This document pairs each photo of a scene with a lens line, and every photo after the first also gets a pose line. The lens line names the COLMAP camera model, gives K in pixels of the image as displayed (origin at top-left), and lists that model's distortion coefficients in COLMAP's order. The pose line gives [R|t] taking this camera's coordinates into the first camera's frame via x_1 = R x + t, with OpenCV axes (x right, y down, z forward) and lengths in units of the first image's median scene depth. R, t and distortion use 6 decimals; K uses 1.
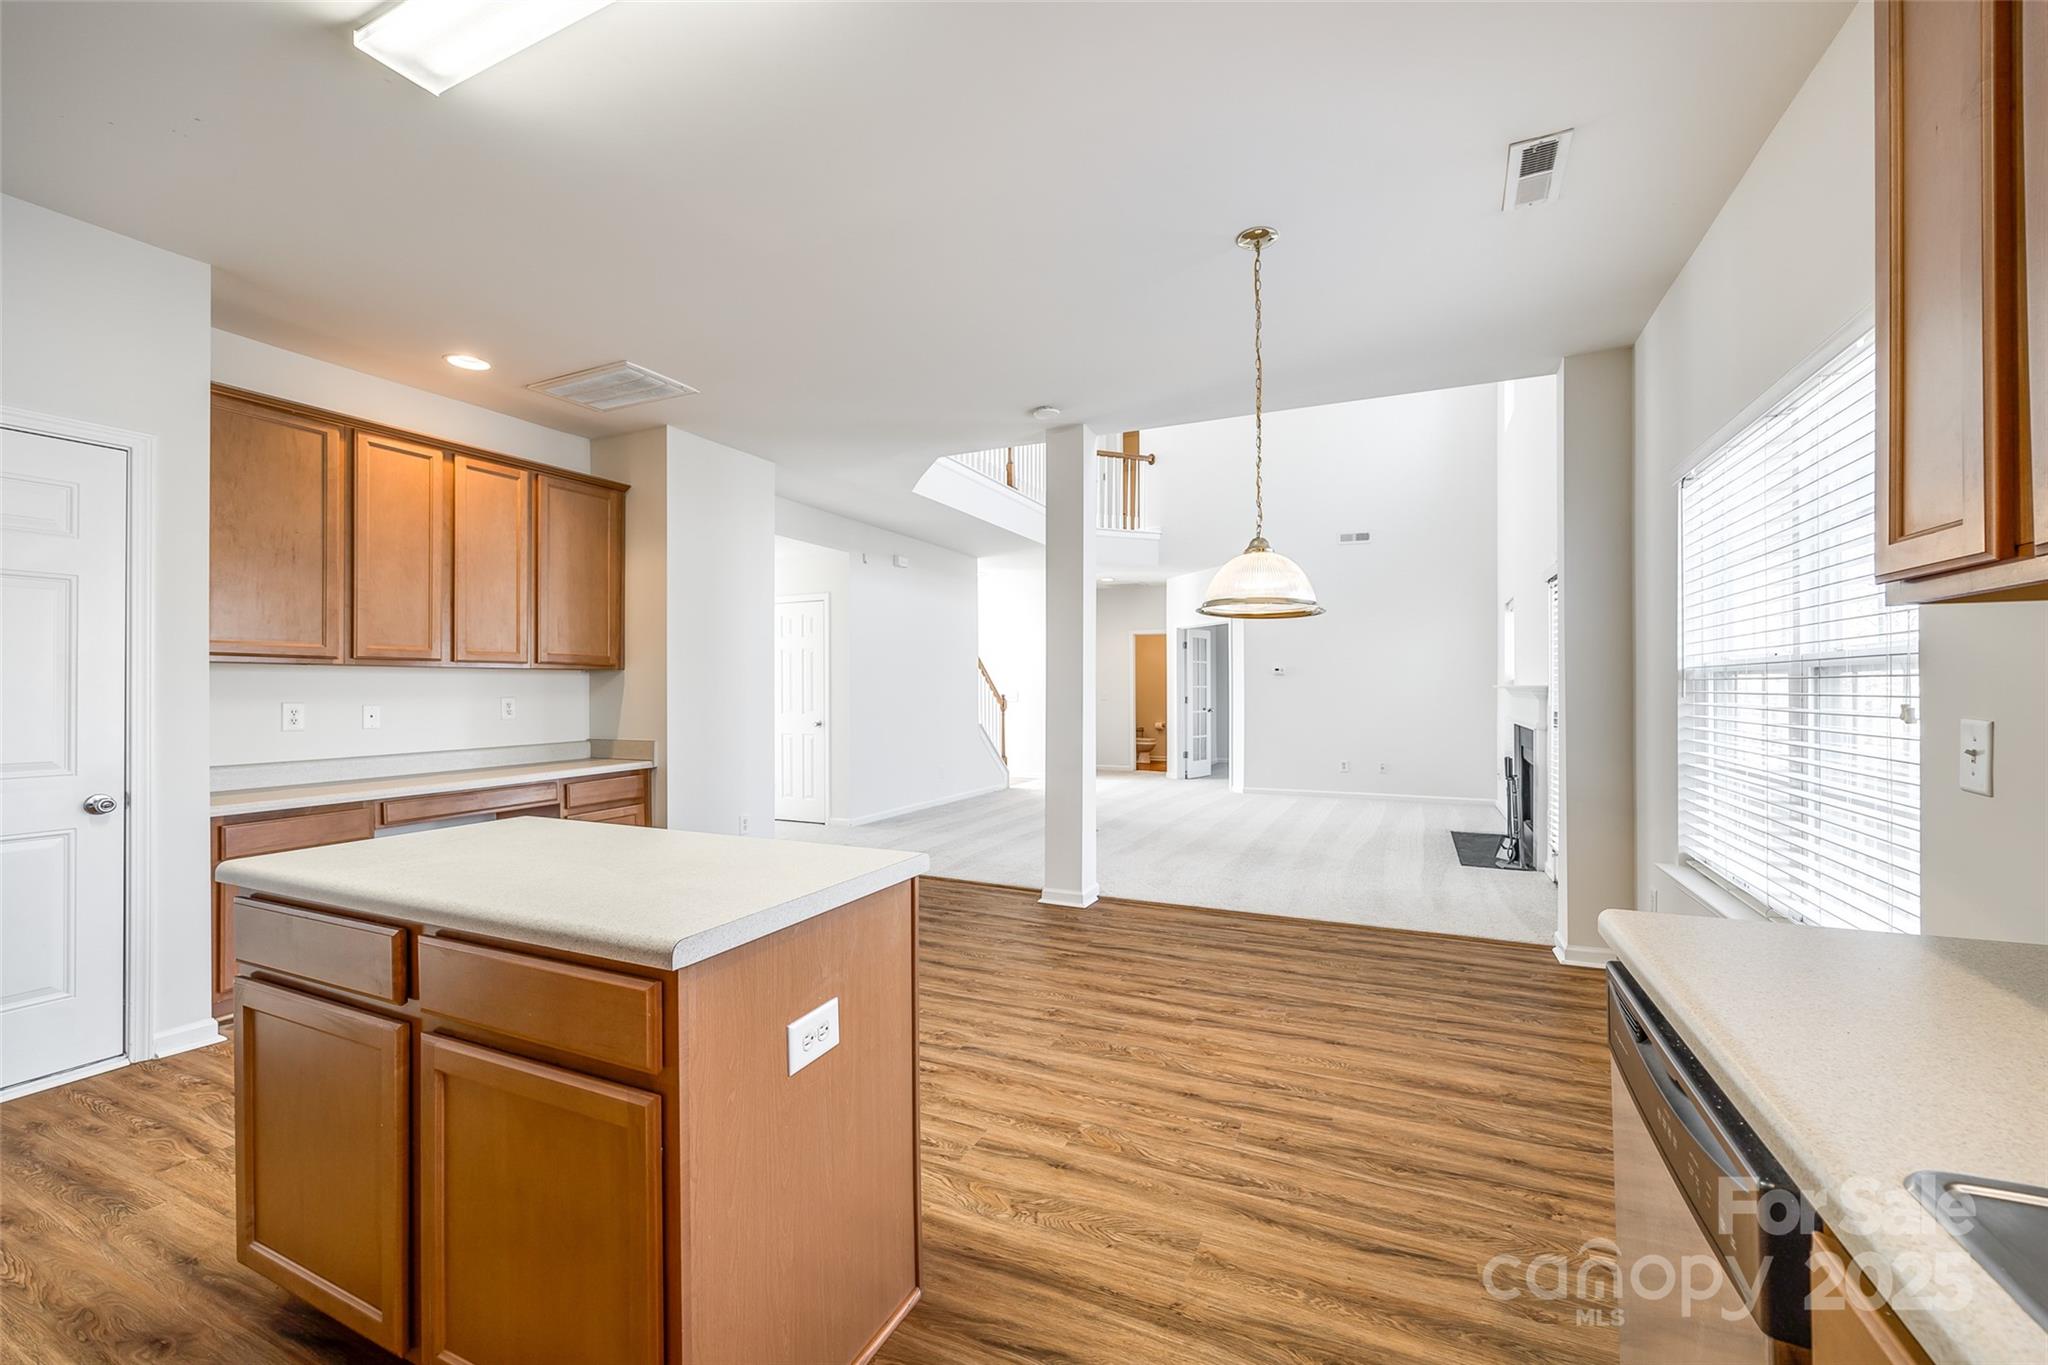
lens RADIAL K [[816.4, 0, 1040.4], [0, 816.4, 684.8], [0, 0, 1]] dist [0.008603, 0.000005]
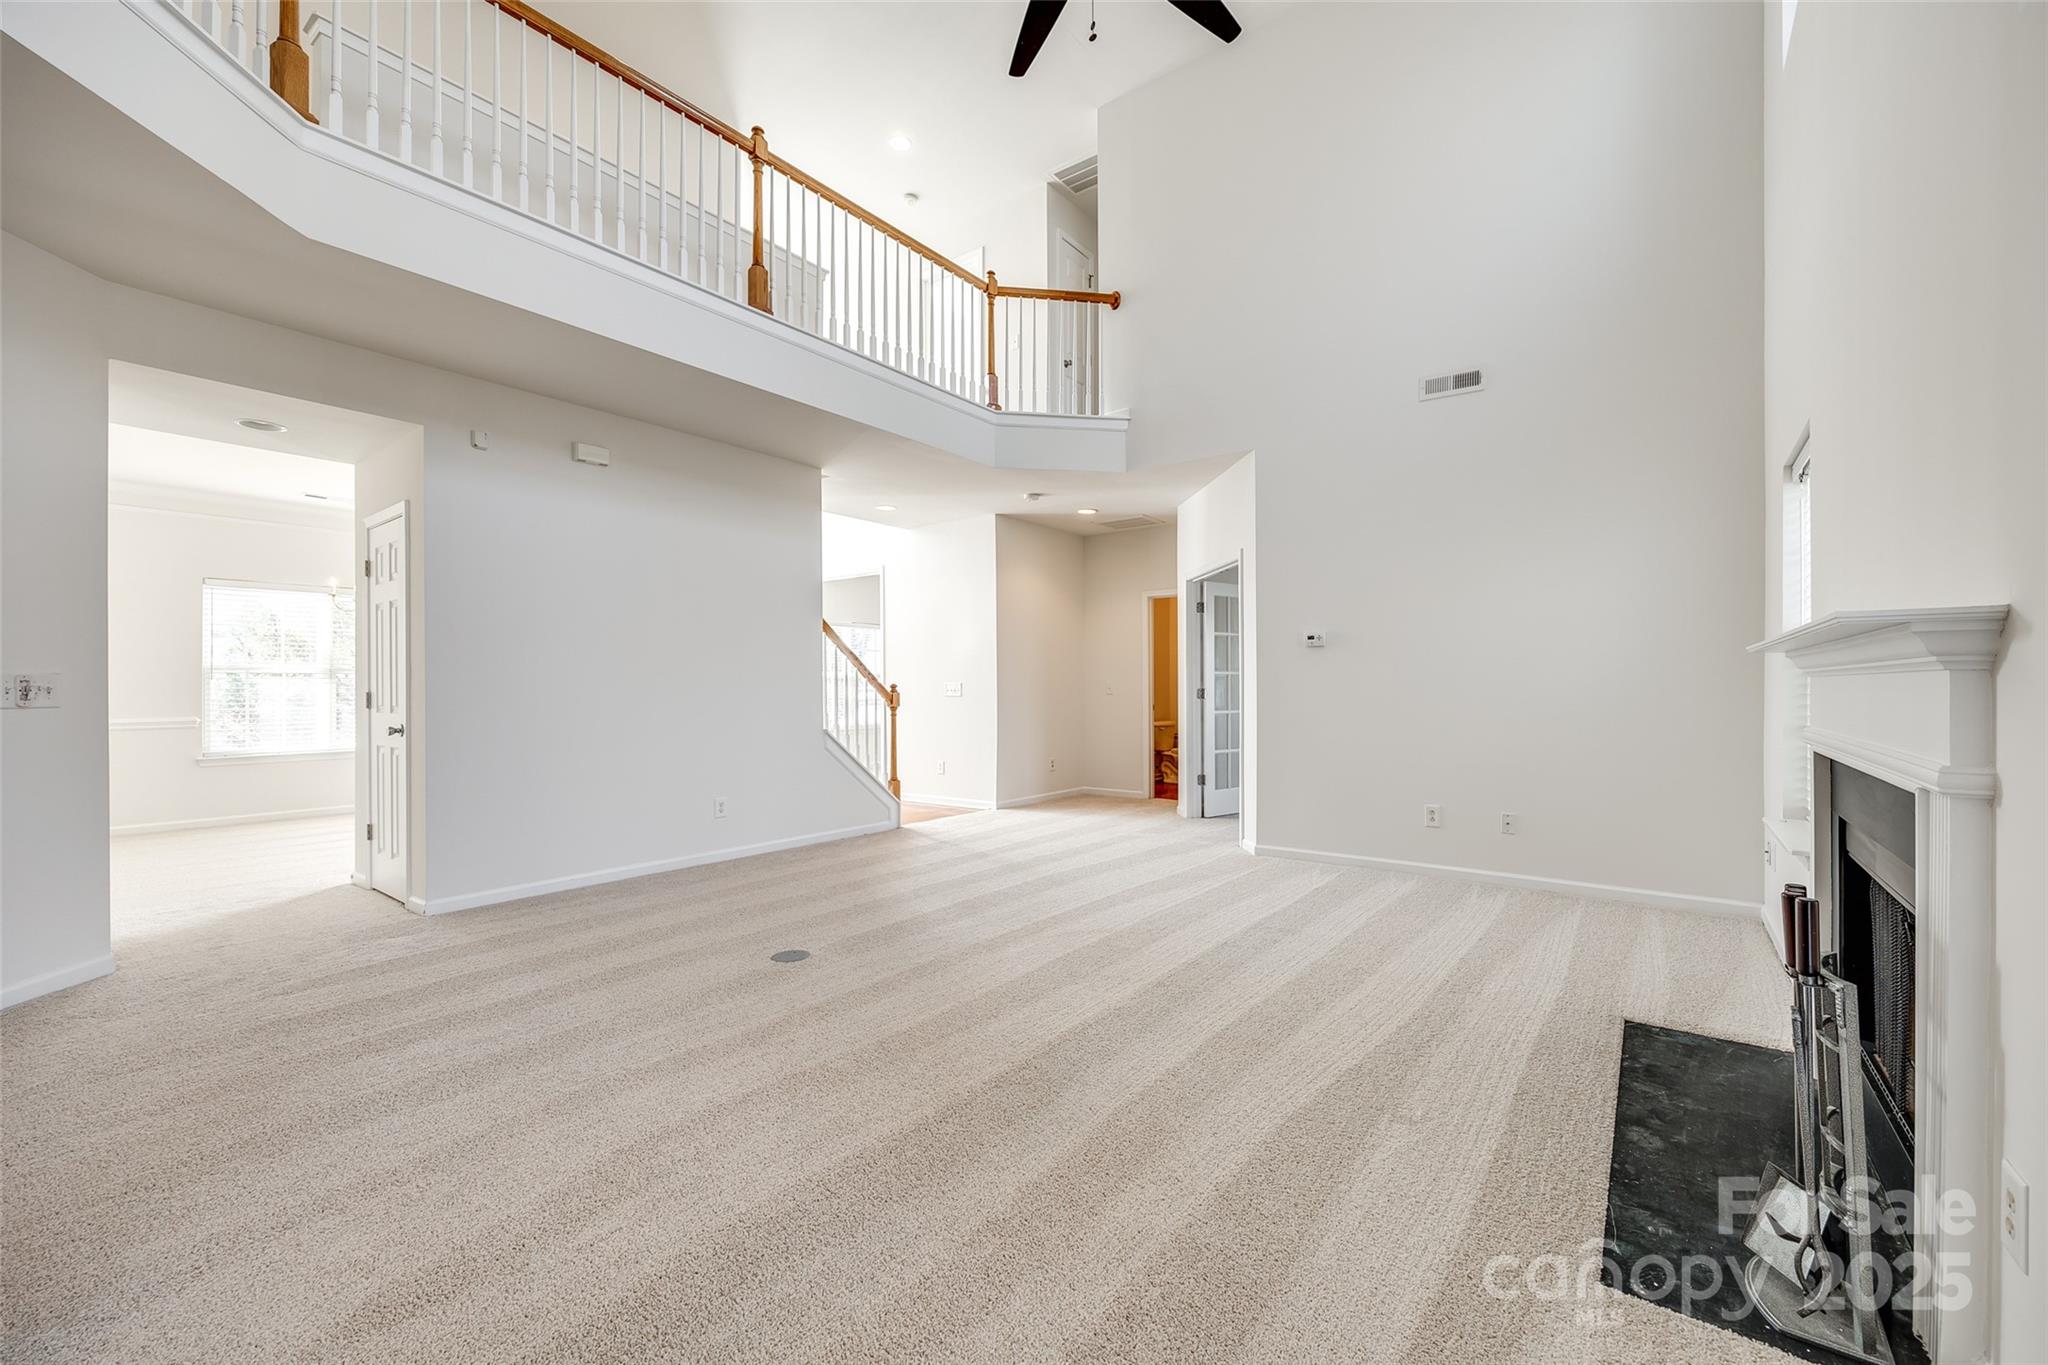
lens RADIAL K [[852.2, 0, 1024.0], [0, 852.2, 682.5], [0, 0, 1]] dist [0.000689, 0.000121]
pose [[0.977584, -0.000476, -0.210545, 0.219330], [0.000941, 0.999997, 0.002107, 0.010420], [0.210543, -0.002258, 0.977582, 0.386189]]
